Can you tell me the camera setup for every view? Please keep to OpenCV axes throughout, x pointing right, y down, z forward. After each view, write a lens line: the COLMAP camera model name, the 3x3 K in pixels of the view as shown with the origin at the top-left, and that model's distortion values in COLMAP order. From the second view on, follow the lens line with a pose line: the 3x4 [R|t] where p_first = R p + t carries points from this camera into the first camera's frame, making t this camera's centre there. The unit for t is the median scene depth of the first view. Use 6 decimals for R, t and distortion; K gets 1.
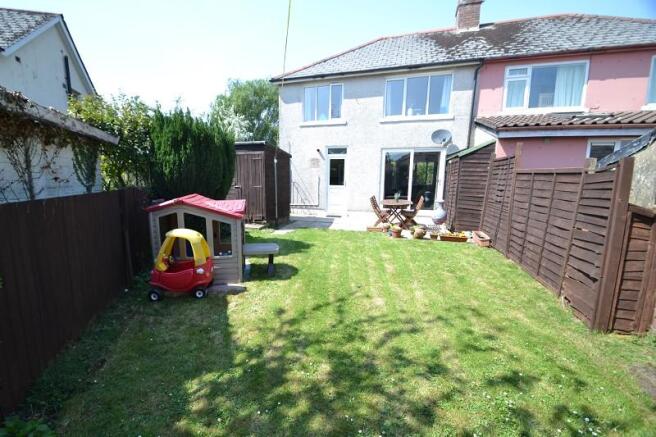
lens RADIAL K [[291.8, 0, 310.8], [0, 291.8, 222.2], [0, 0, 1]] dist [0.020186, -0.019709]
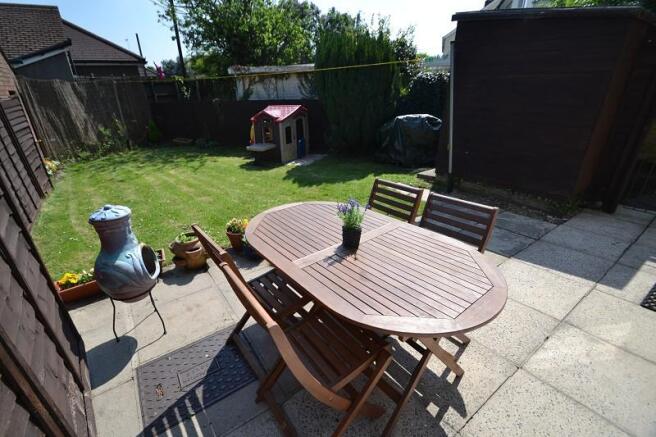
lens RADIAL K [[291.8, 0, 310.8], [0, 291.8, 222.2], [0, 0, 1]] dist [0.020186, -0.019709]
pose [[-0.626792, 0.336571, -0.702745, 0.929135], [-0.094138, 0.862580, 0.497085, -0.375751], [0.773479, 0.377724, -0.508974, 2.327479]]
